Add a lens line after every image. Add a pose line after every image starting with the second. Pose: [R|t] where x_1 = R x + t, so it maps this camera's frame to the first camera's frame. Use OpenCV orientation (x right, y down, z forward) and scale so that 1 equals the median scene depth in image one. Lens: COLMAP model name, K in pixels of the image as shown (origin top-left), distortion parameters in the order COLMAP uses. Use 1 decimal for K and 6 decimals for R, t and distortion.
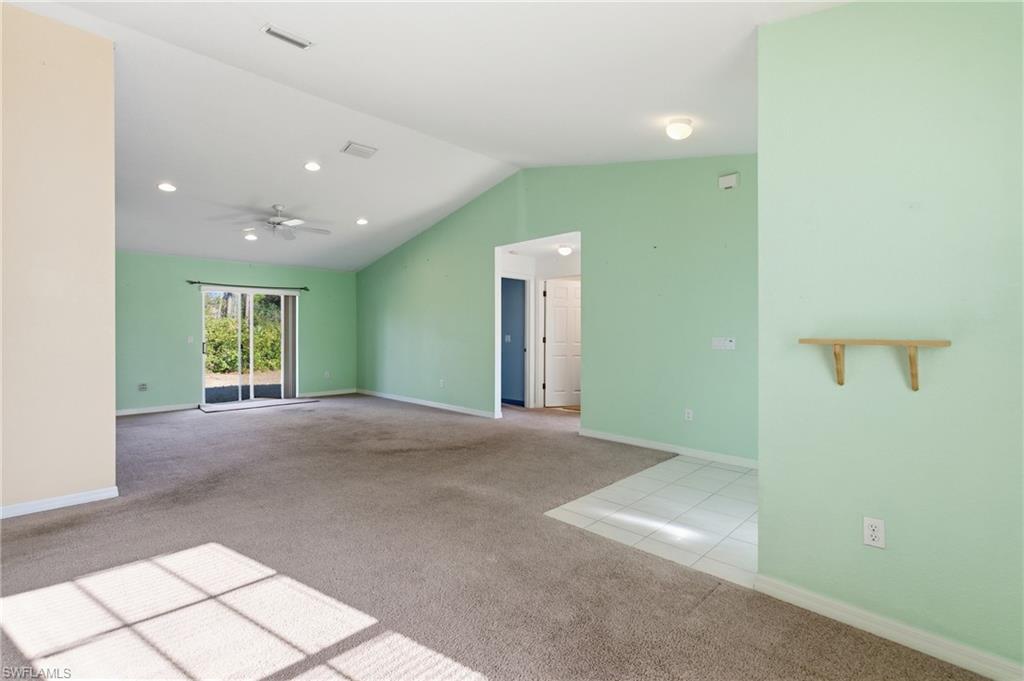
lens RADIAL K [[467.0, 0, 512.0], [0, 467.0, 340.5], [0, 0, 1]] dist [-0.000785, 0.000313]
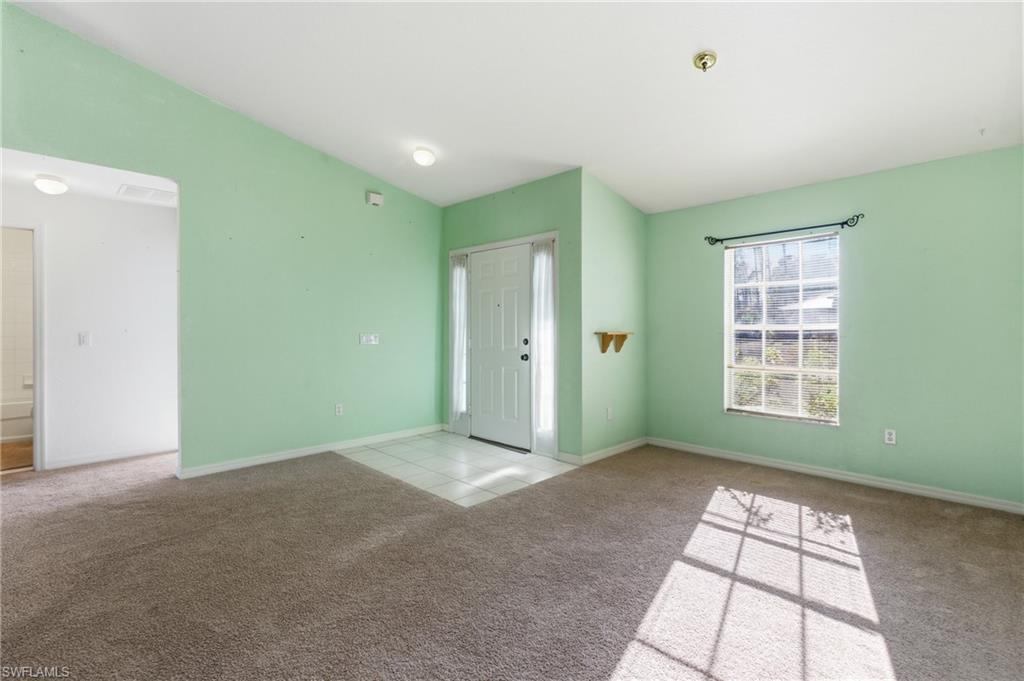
lens RADIAL K [[463.7, 0, 518.3], [0, 463.7, 337.0], [0, 0, 1]] dist [-0.004868, 0.000469]
pose [[-0.014712, -0.016780, 0.999751, -0.400424], [0.014467, 0.999751, 0.016992, -0.008464], [-0.999787, 0.014714, -0.014466, 0.377534]]
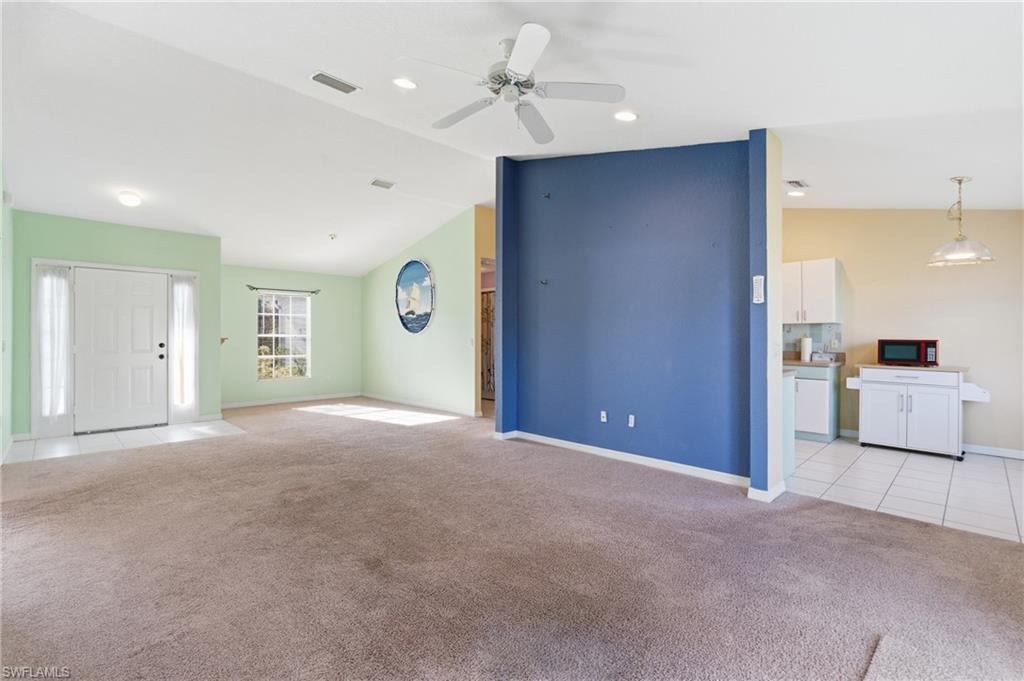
lens RADIAL K [[462.3, 0, 514.9], [0, 462.3, 336.8], [0, 0, 1]] dist [-0.001367, 0.000832]
pose [[-0.999979, -0.001081, 0.006391, -0.432067], [-0.000987, 0.999891, 0.014703, -0.020119], [-0.006406, 0.014696, -0.999871, 1.208943]]
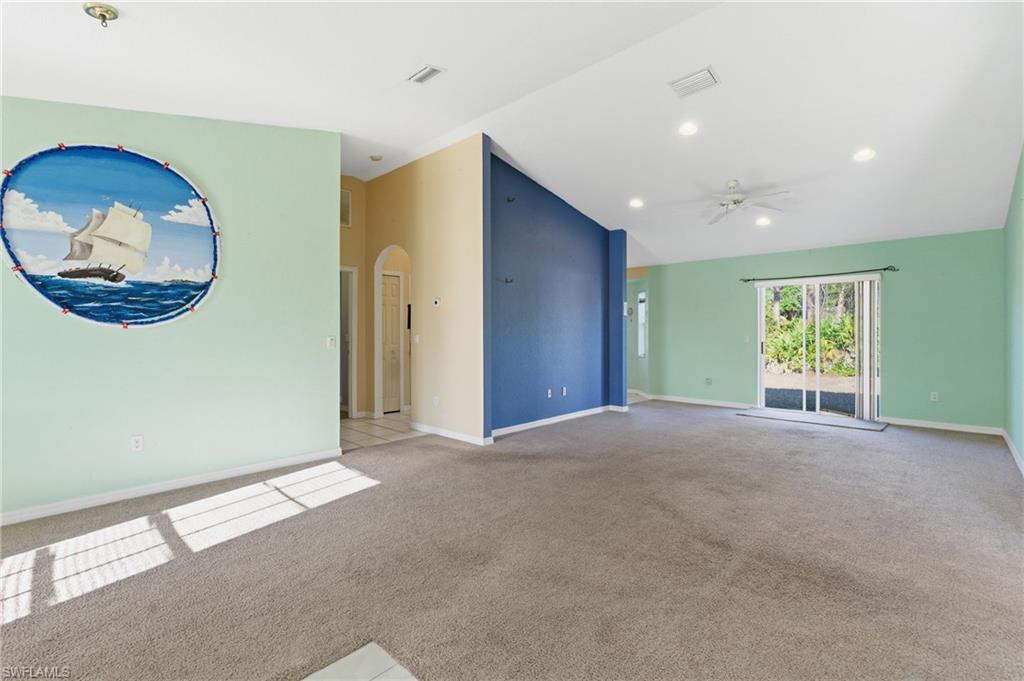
lens RADIAL K [[463.7, 0, 518.3], [0, 463.7, 337.0], [0, 0, 1]] dist [-0.004868, 0.000469]
pose [[0.026930, 0.009271, -0.999594, 0.276096], [-0.010357, 0.999906, 0.008995, -0.008988], [0.999584, 0.010111, 0.027023, 0.493615]]
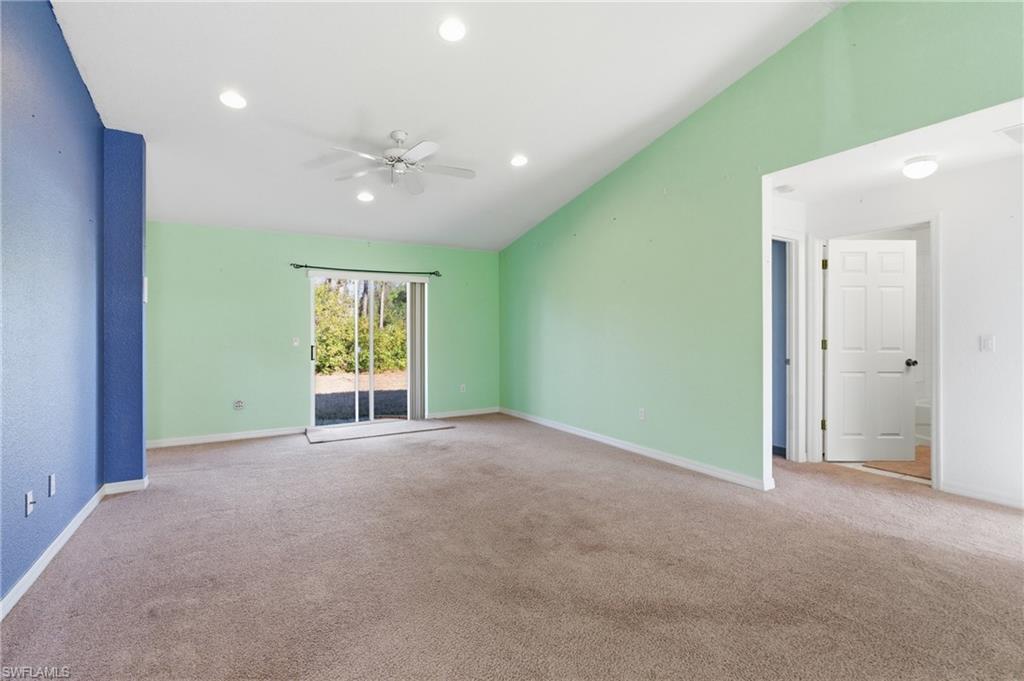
lens RADIAL K [[459.7, 0, 516.2], [0, 459.7, 340.7], [0, 0, 1]] dist [-0.016798, 0.010638]
pose [[0.971883, 0.002388, -0.235453, -0.166707], [-0.000757, 0.999975, 0.007019, -0.009360], [0.235464, -0.006643, 0.971860, 0.361772]]
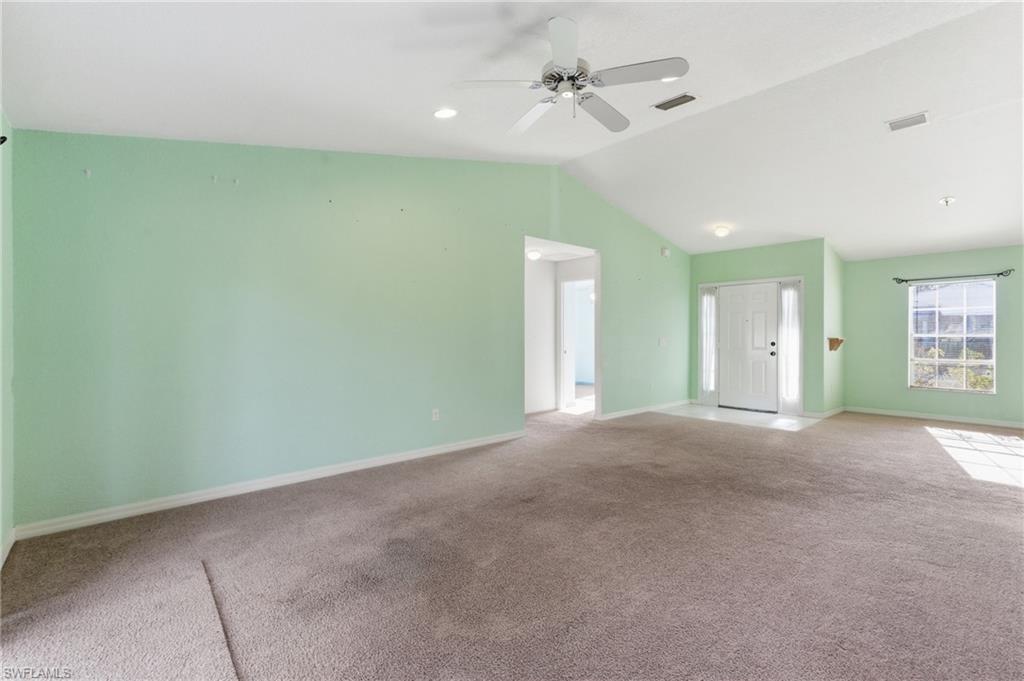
lens RADIAL K [[459.7, 0, 516.2], [0, 459.7, 340.7], [0, 0, 1]] dist [-0.016798, 0.010638]
pose [[0.044537, -0.010031, 0.998957, -0.782514], [0.012746, 0.999874, 0.009472, -0.014561], [-0.998926, 0.012310, 0.044659, 0.866773]]
